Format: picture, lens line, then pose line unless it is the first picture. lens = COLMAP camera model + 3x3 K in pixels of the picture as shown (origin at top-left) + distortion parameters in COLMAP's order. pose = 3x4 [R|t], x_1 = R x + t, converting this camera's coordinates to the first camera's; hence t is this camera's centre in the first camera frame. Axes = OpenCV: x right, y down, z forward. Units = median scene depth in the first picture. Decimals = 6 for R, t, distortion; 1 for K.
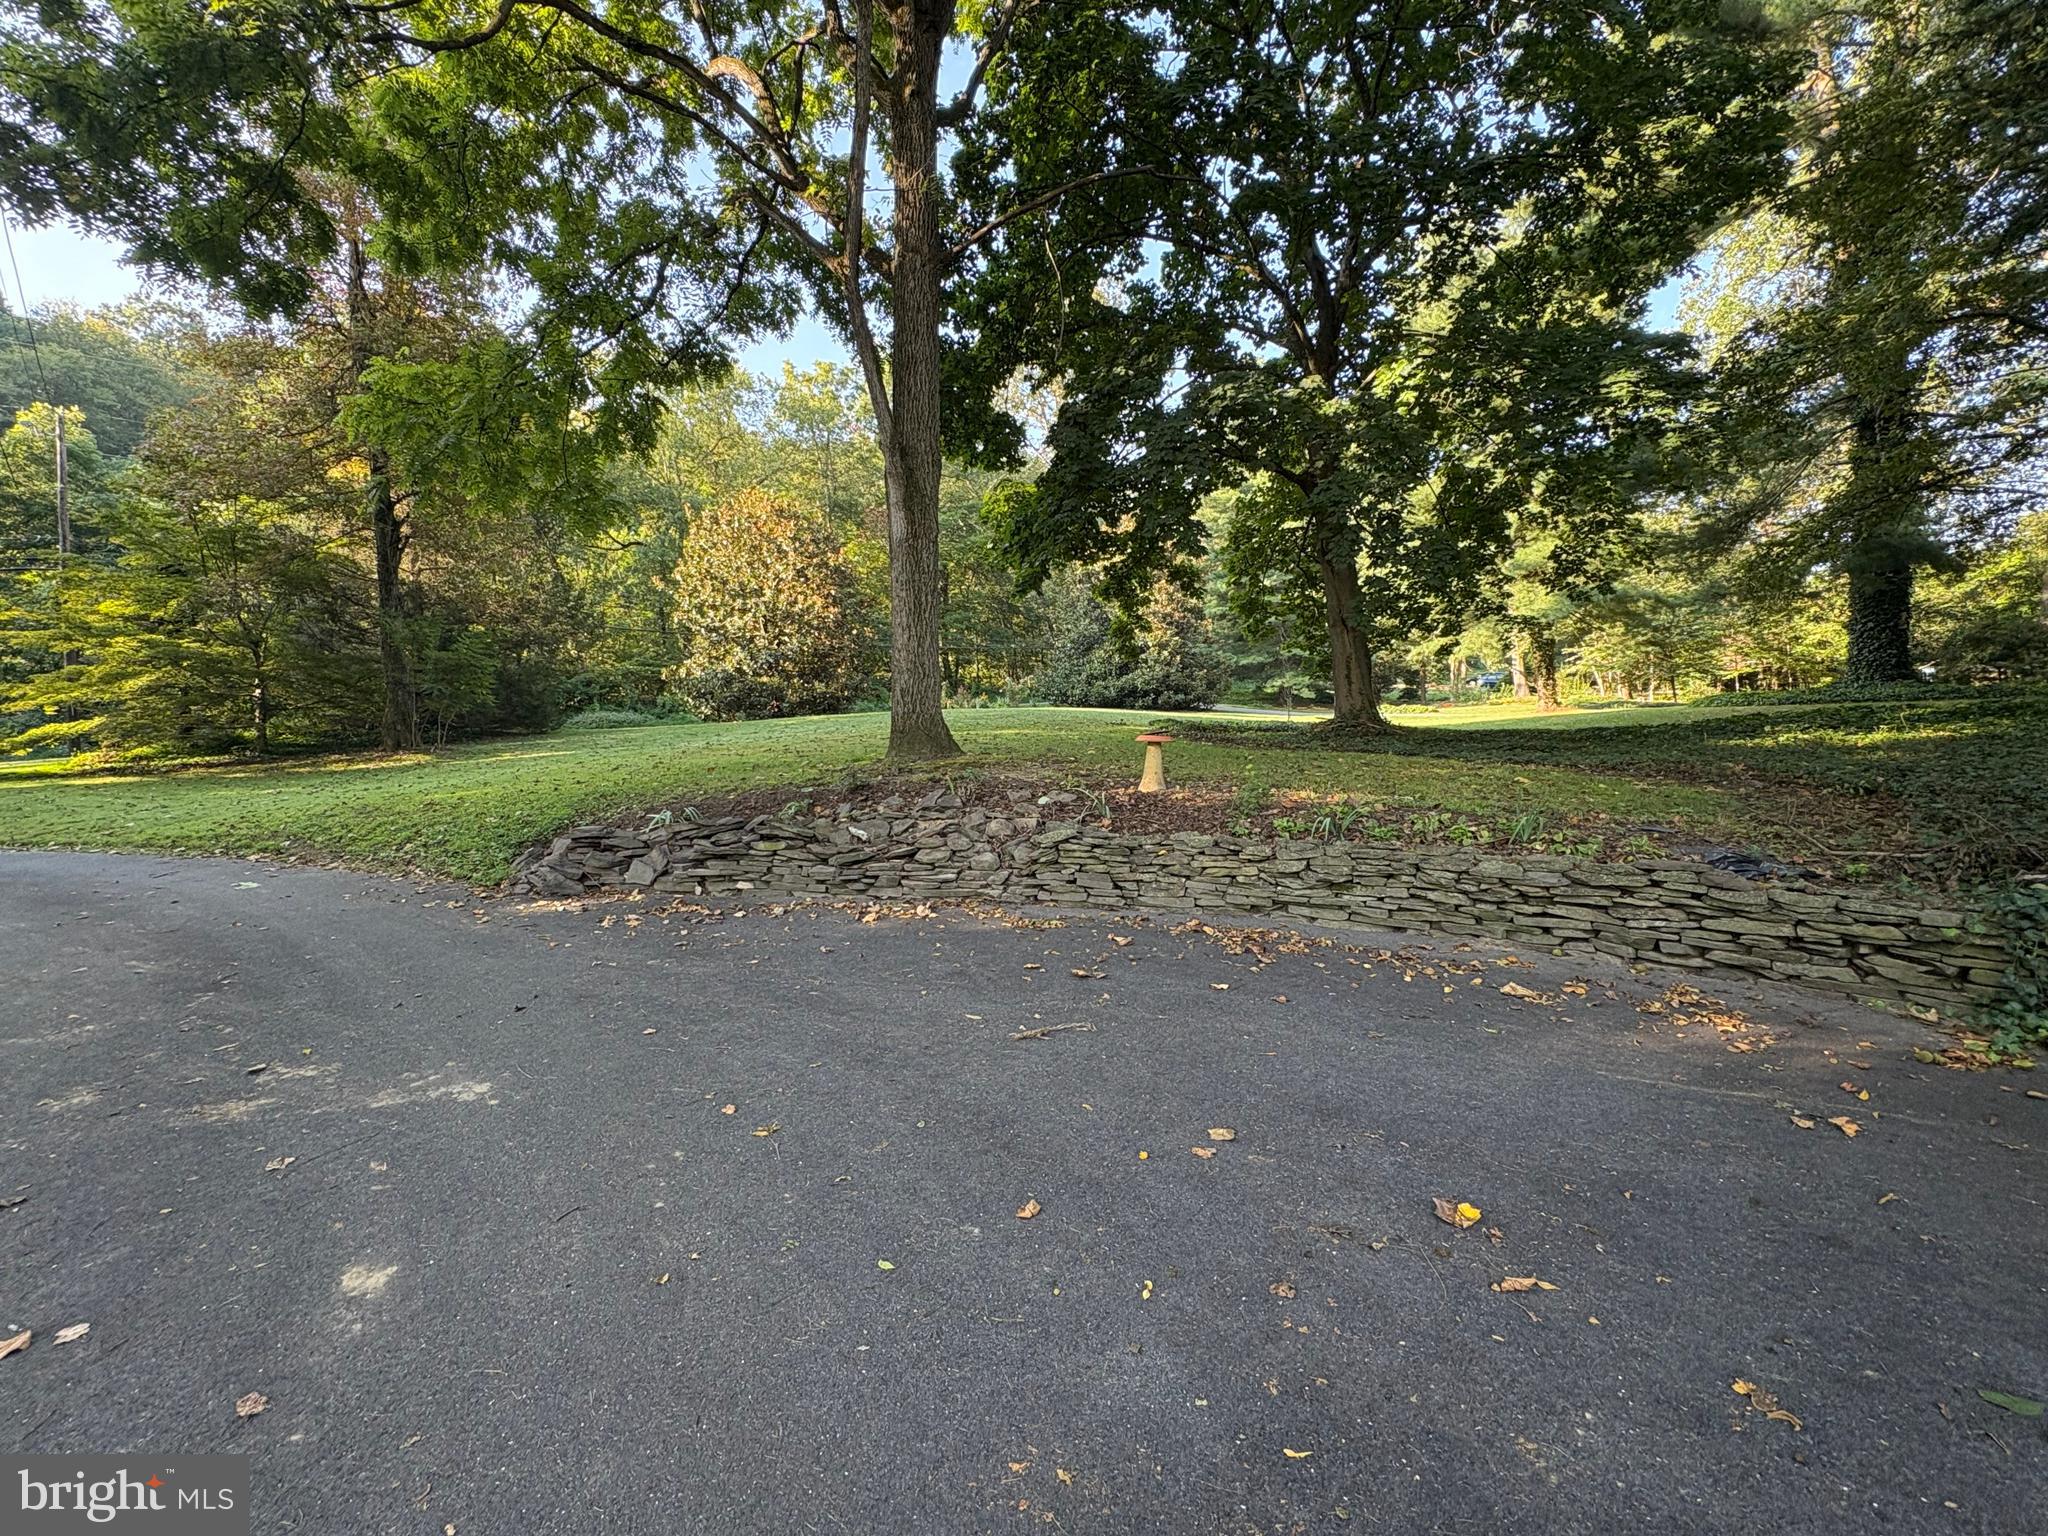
lens RADIAL K [[929.8, 0, 1021.8], [0, 929.8, 766.0], [0, 0, 1]] dist [-0.002663, 0.000398]
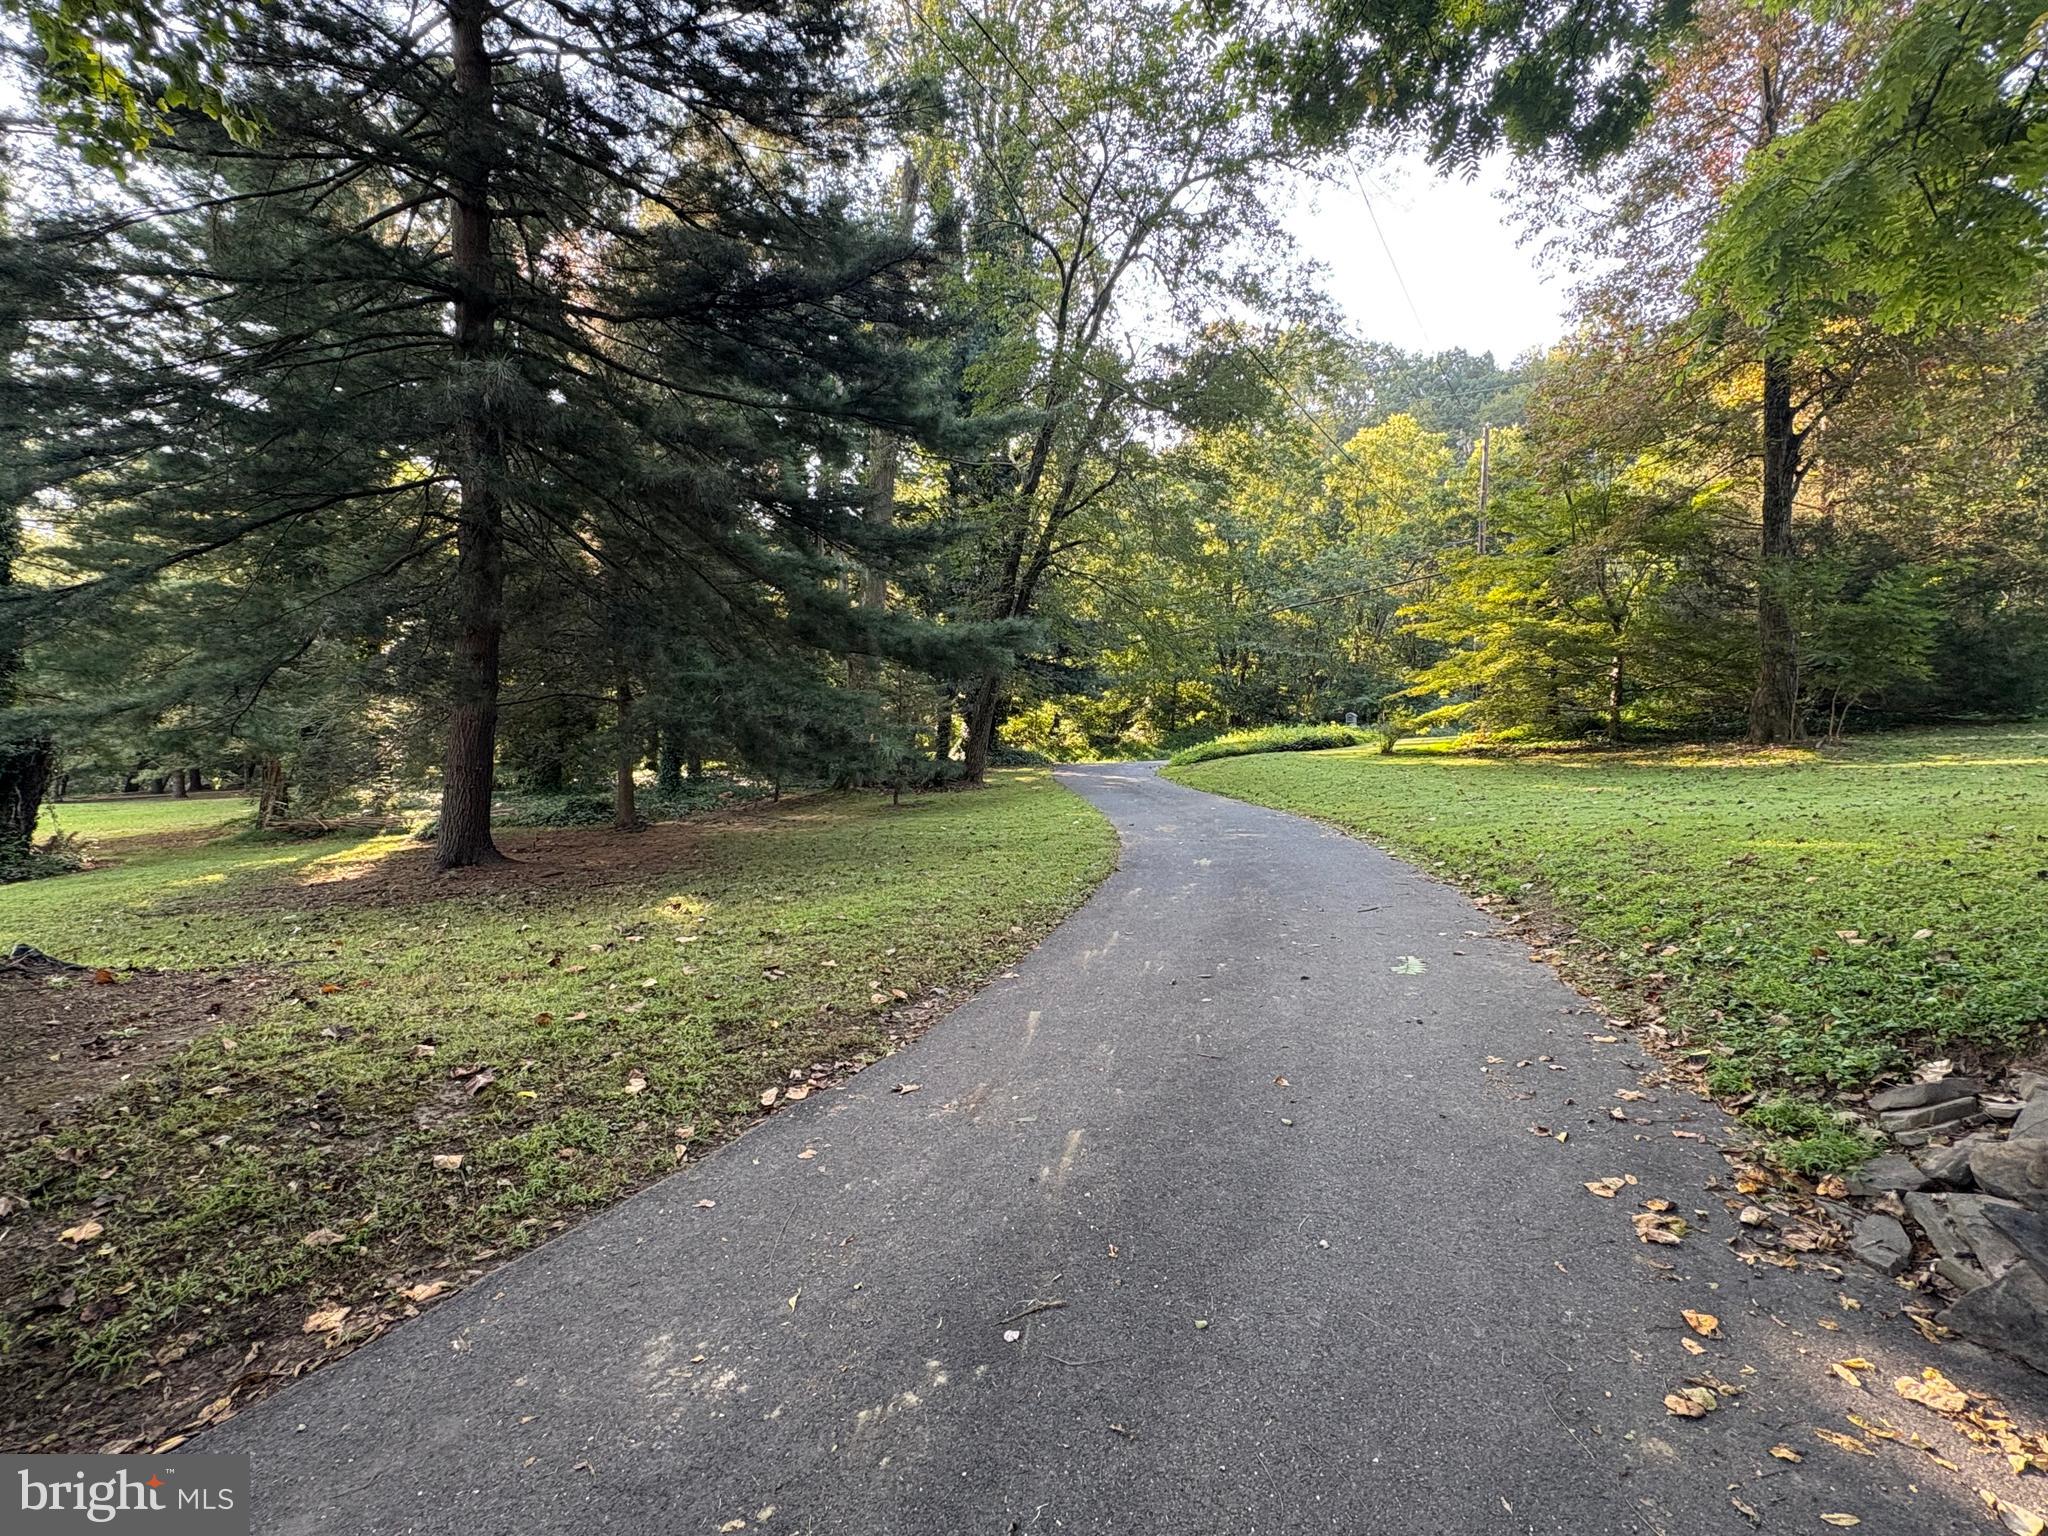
lens RADIAL K [[929.8, 0, 1018.3], [0, 929.8, 766.7], [0, 0, 1]] dist [-0.002663, 0.000398]
pose [[0.265980, 0.066079, -0.961711, -0.111802], [-0.041746, 0.997501, 0.056993, -0.015647], [0.963074, 0.024989, 0.268074, 0.218154]]
